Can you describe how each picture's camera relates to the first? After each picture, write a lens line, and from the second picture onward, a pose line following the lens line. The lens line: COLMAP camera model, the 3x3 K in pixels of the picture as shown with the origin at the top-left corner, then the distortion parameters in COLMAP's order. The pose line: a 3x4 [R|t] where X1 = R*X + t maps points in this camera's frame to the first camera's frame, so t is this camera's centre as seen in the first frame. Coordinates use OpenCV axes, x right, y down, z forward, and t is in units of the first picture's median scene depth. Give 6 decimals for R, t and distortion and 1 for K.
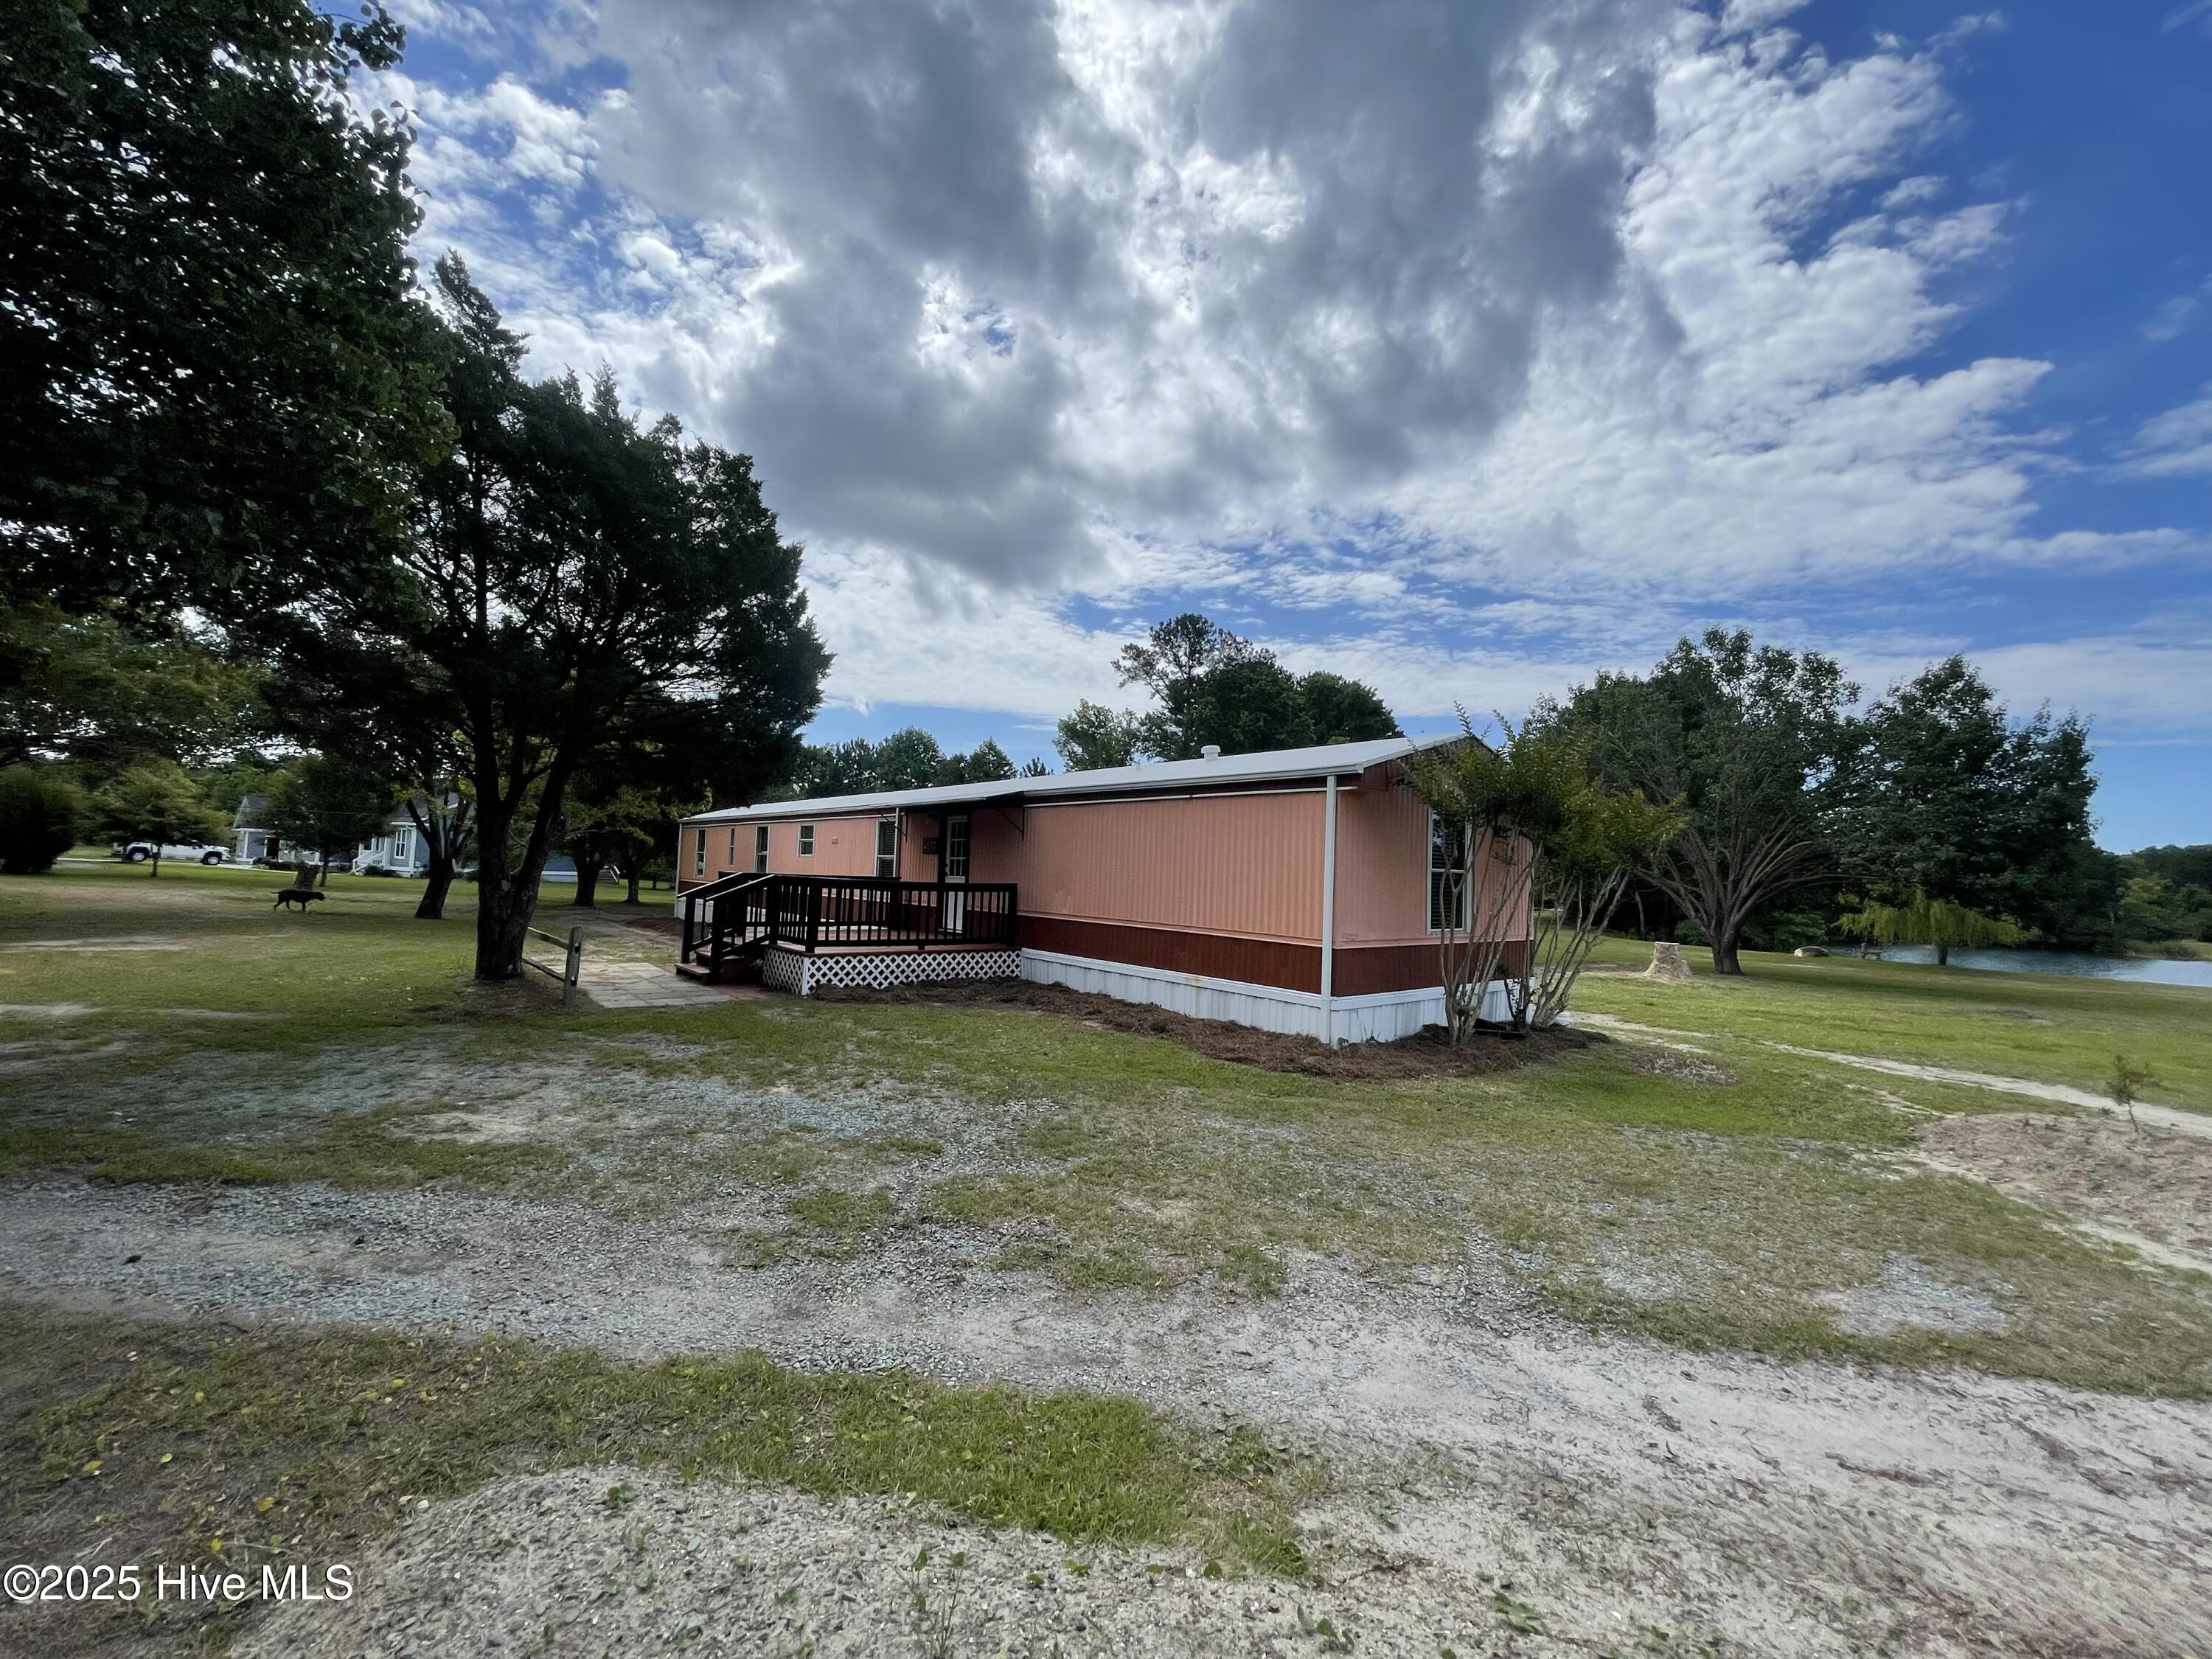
lens RADIAL K [[889.0, 0, 1096.1], [0, 889.0, 824.6], [0, 0, 1]] dist [-0.000840, -0.000593]
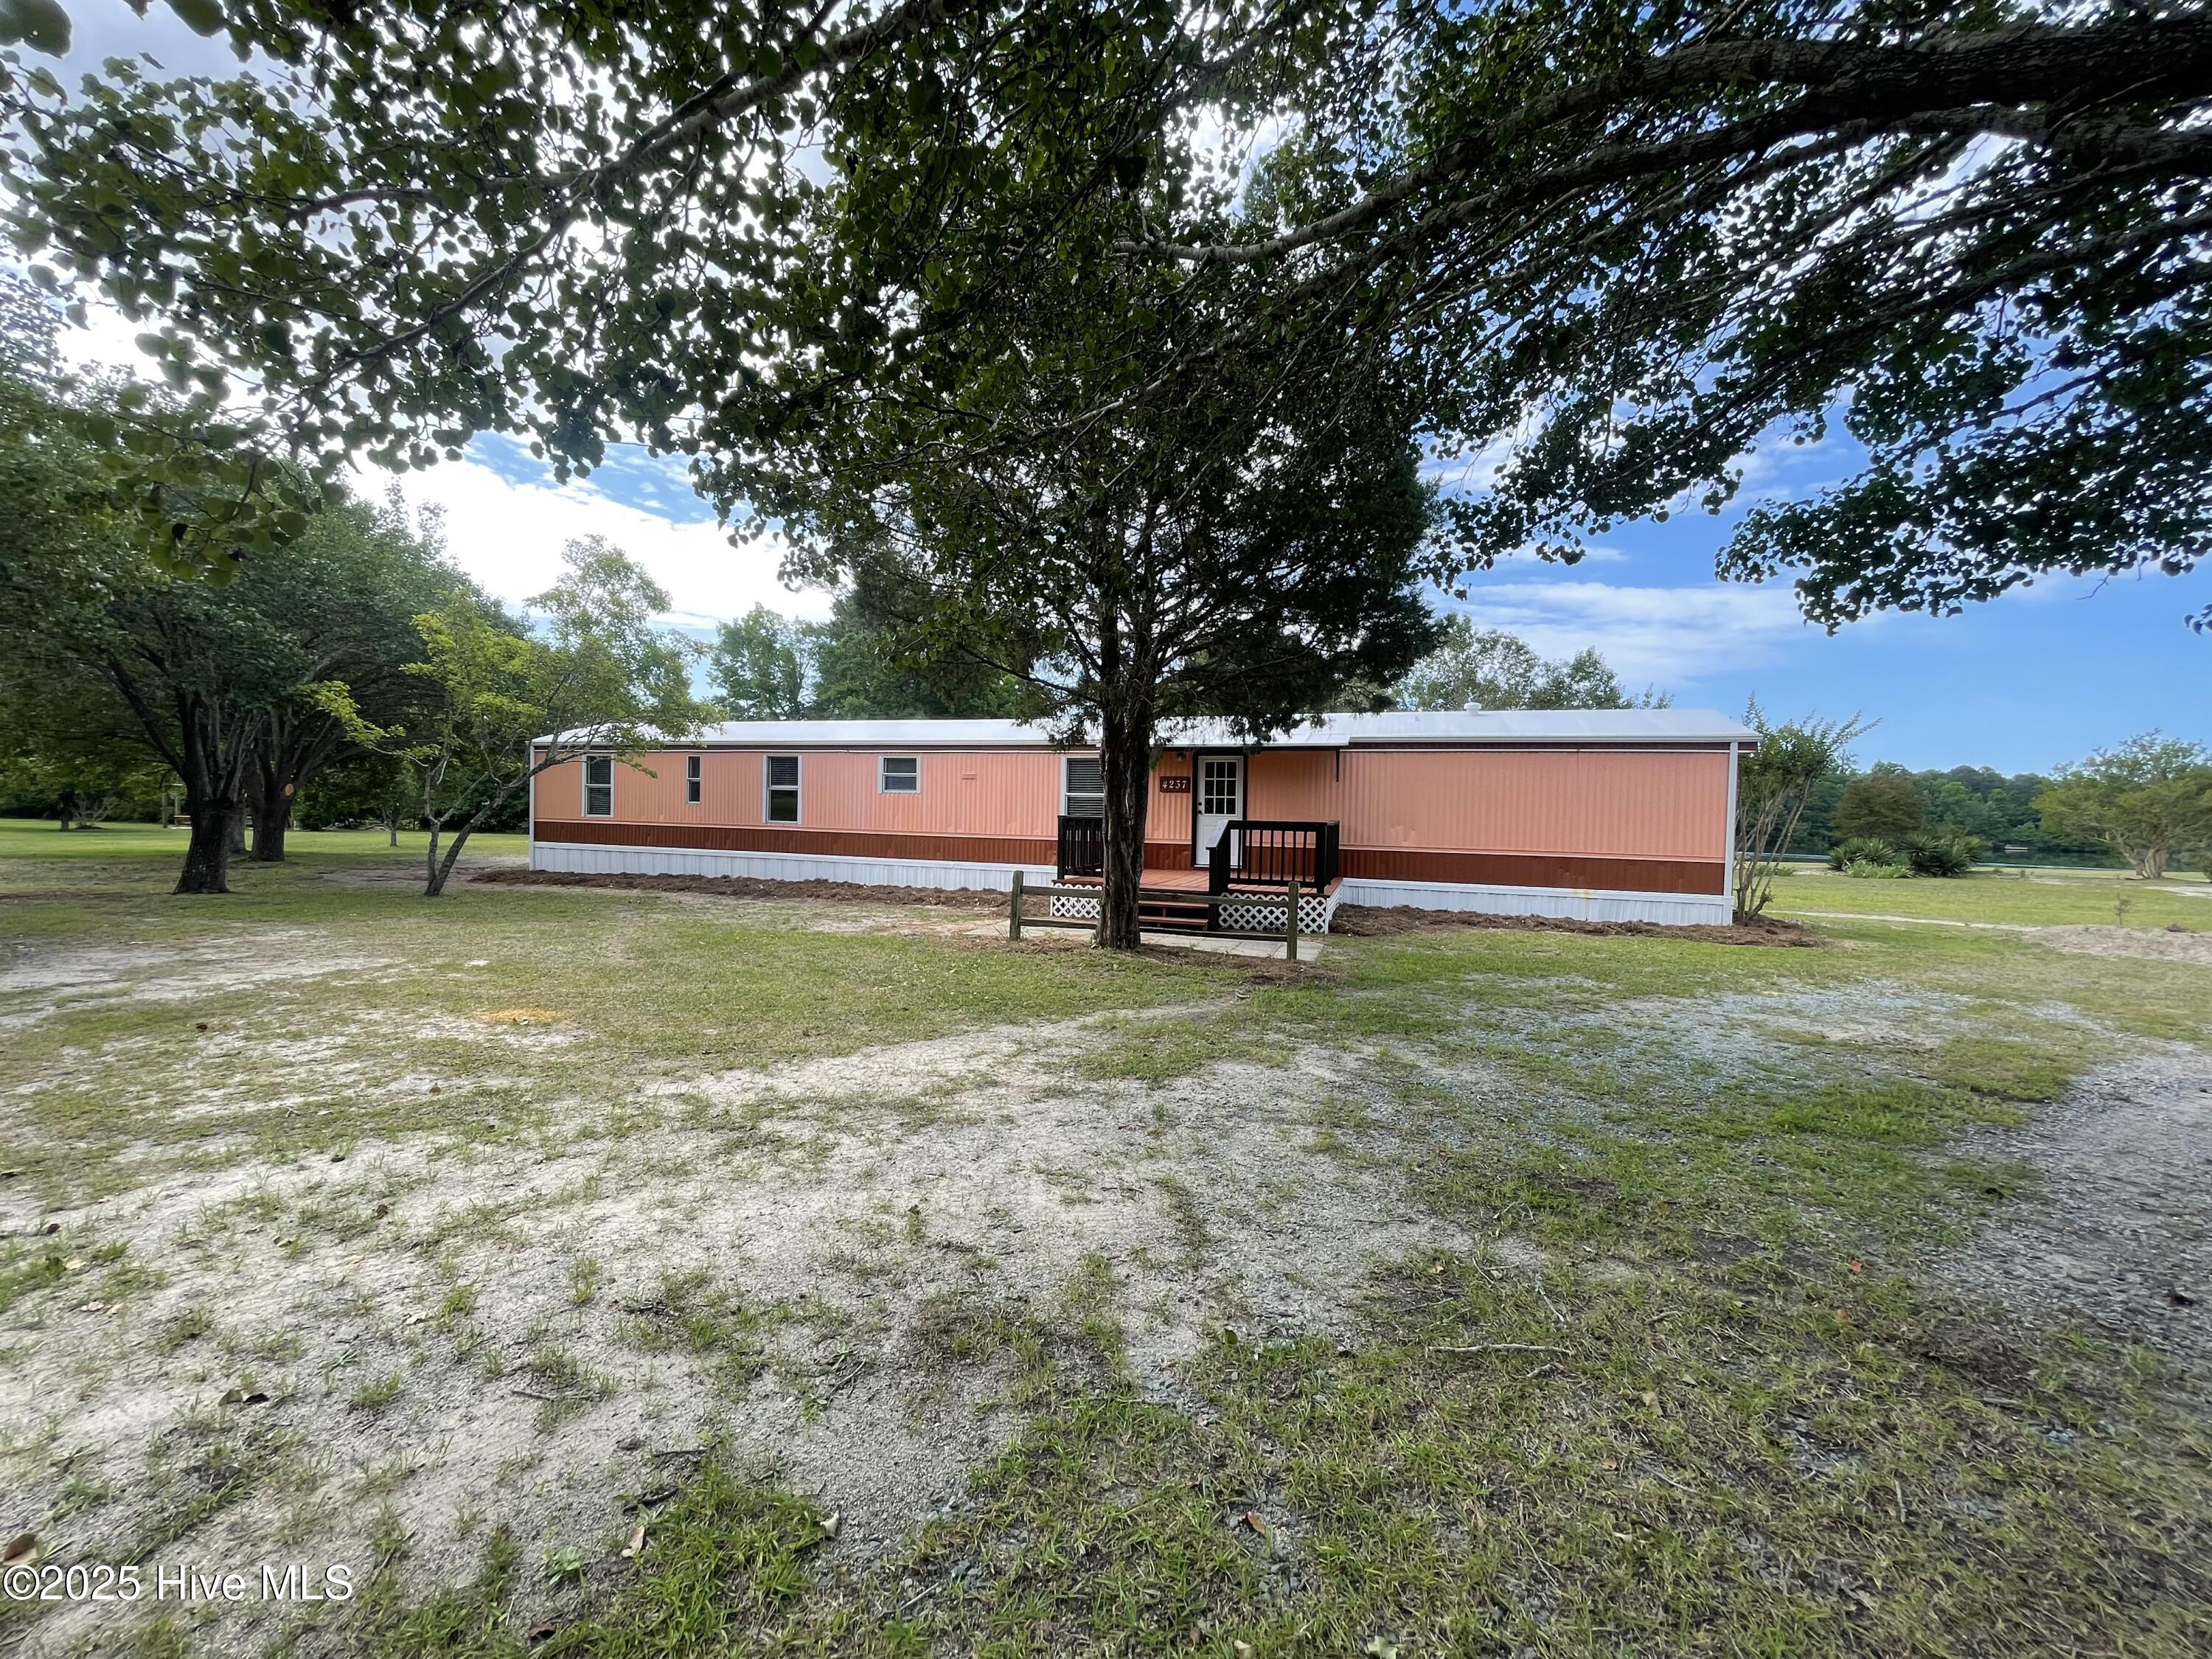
lens RADIAL K [[889.0, 0, 1096.1], [0, 889.0, 824.6], [0, 0, 1]] dist [-0.000840, -0.000593]
pose [[0.860510, -0.029258, 0.508592, -0.596292], [-0.018236, 0.995940, 0.088150, -0.013874], [-0.509107, -0.085129, 0.856483, 0.137262]]
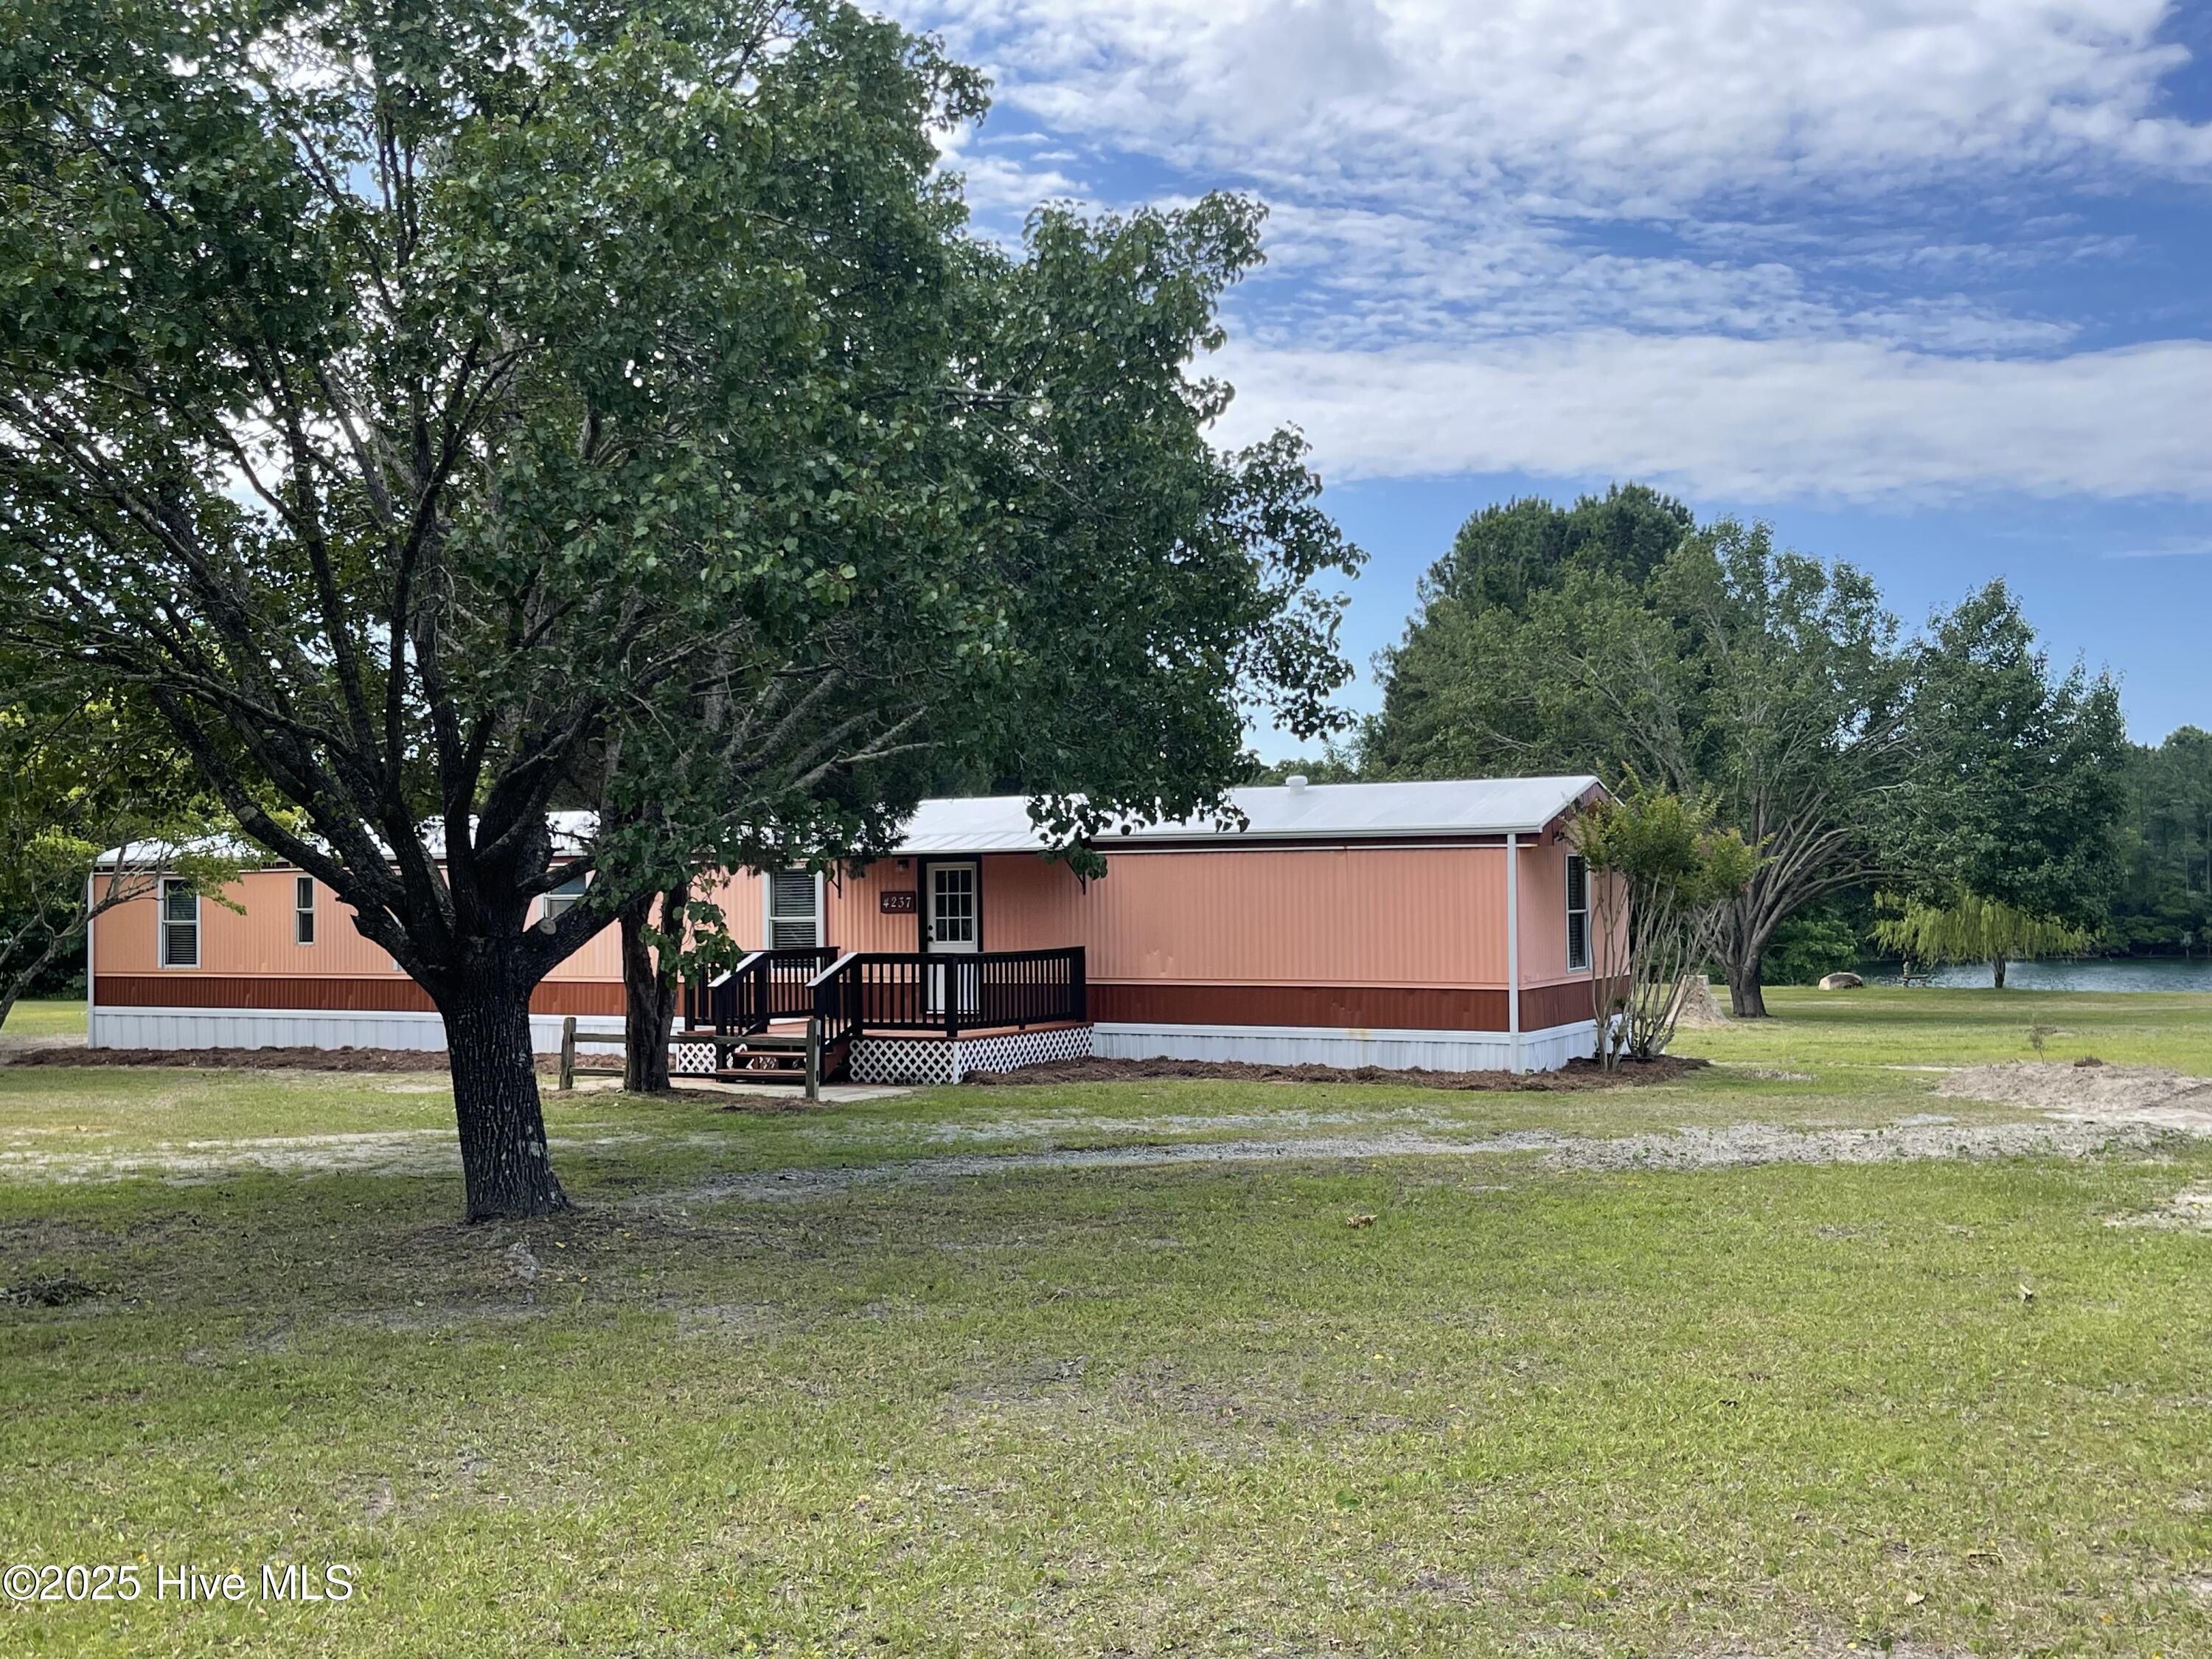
lens RADIAL K [[2323.6, 0, 1106.0], [0, 2323.6, 829.5], [0, 0, 1]] dist [0.014657, 0.001804]
pose [[0.927588, -0.038282, 0.371637, -0.570349], [0.025797, 0.998925, 0.038509, -0.082393], [-0.372712, -0.026133, 0.927579, -0.663850]]
